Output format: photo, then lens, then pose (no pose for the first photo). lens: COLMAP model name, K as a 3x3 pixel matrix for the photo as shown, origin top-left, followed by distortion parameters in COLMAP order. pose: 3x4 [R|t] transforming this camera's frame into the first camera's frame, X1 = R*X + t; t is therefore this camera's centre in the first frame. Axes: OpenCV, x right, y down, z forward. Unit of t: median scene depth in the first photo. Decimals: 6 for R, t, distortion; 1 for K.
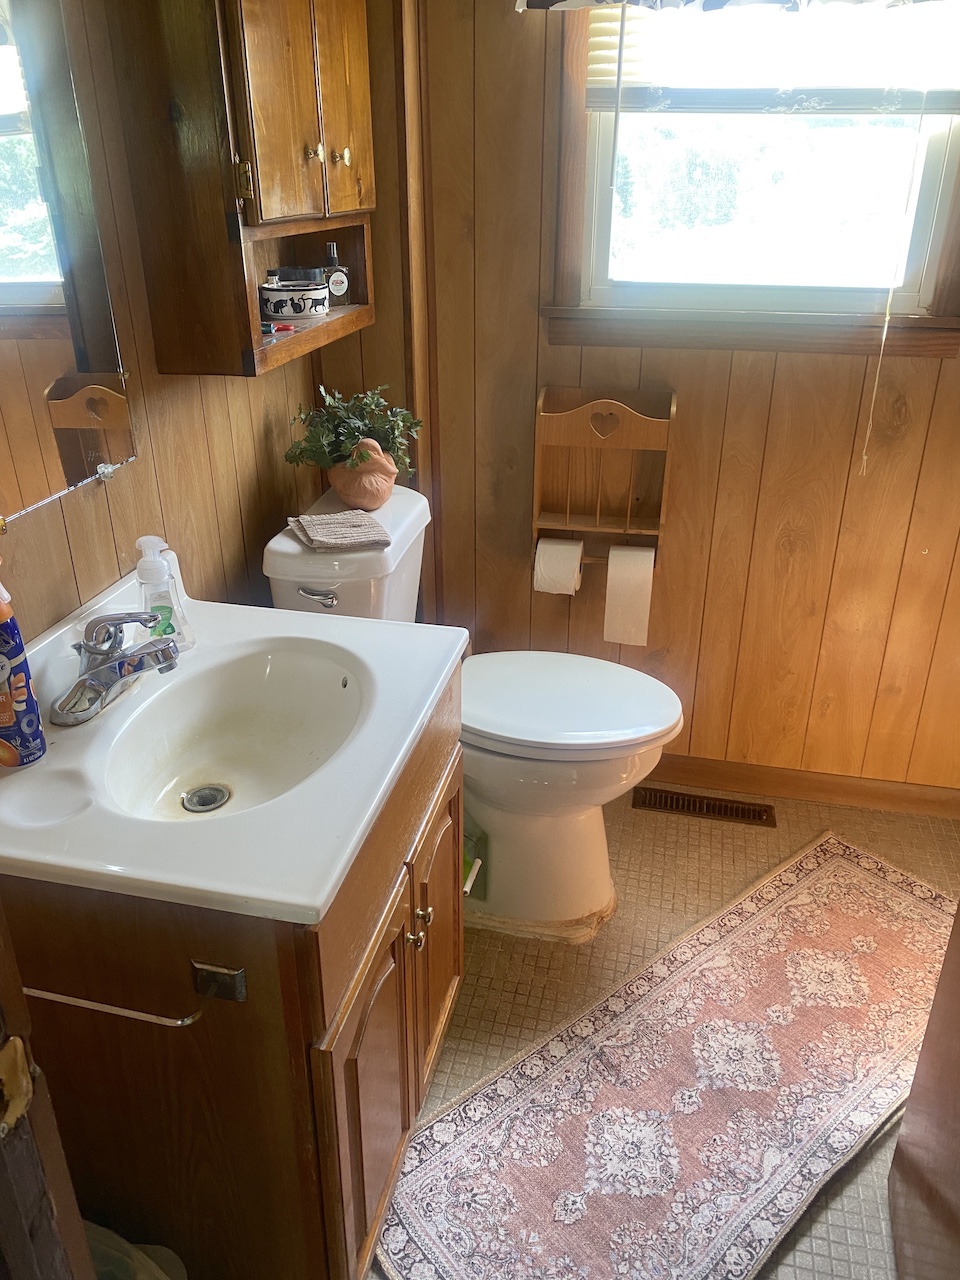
lens RADIAL K [[990.0, 0, 480.0], [0, 990.0, 640.0], [0, 0, 1]] dist [0.002899, 0.000437]
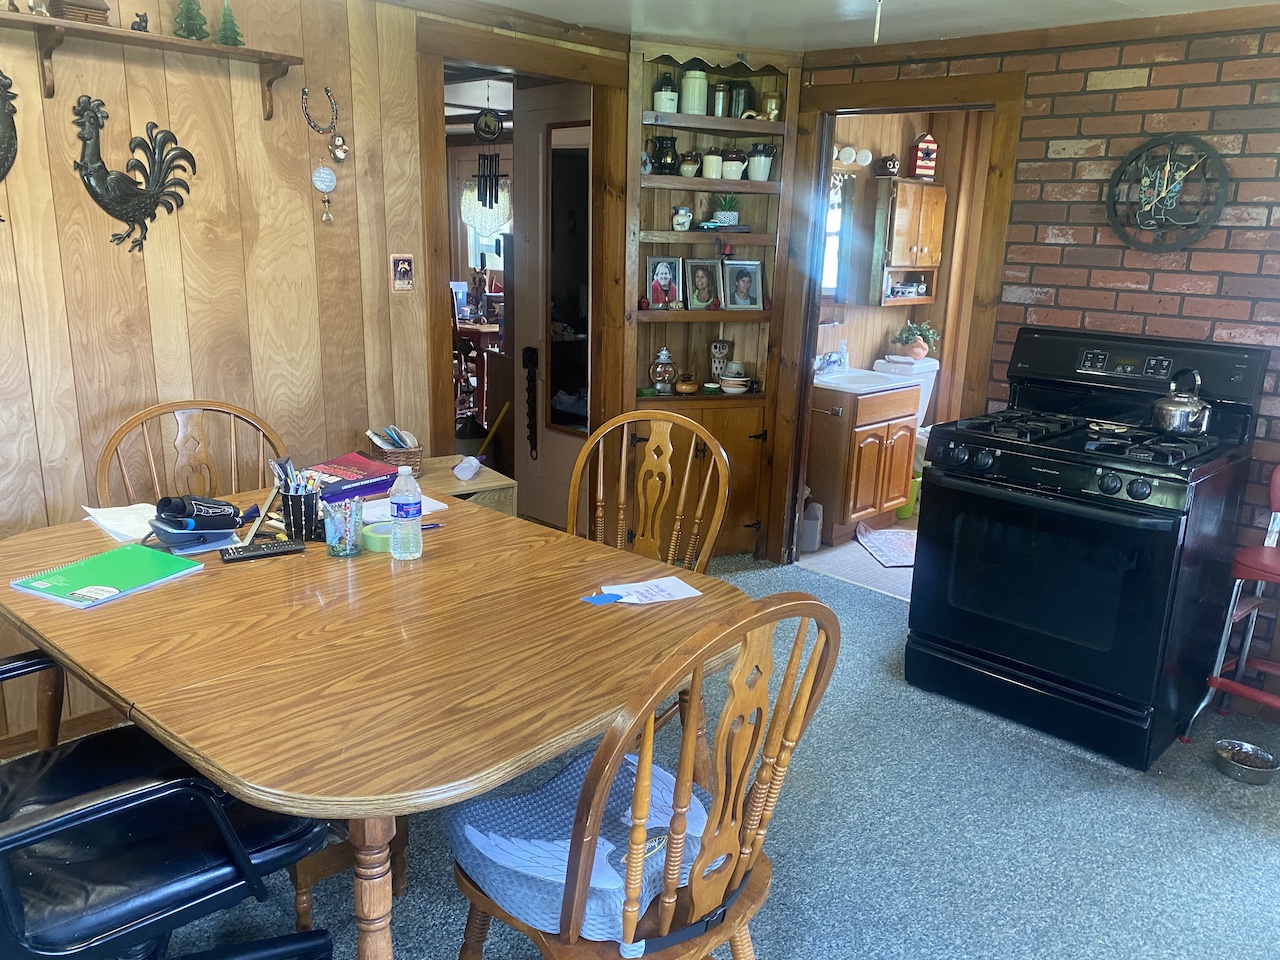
lens RADIAL K [[990.0, 0, 640.0], [0, 990.0, 480.0], [0, 0, 1]] dist [0.002899, 0.000437]
pose [[0.849723, 0.156282, -0.503534, 0.739255], [-0.256143, 0.957140, -0.135178, 0.825698], [0.460827, 0.243841, 0.853335, -1.825874]]
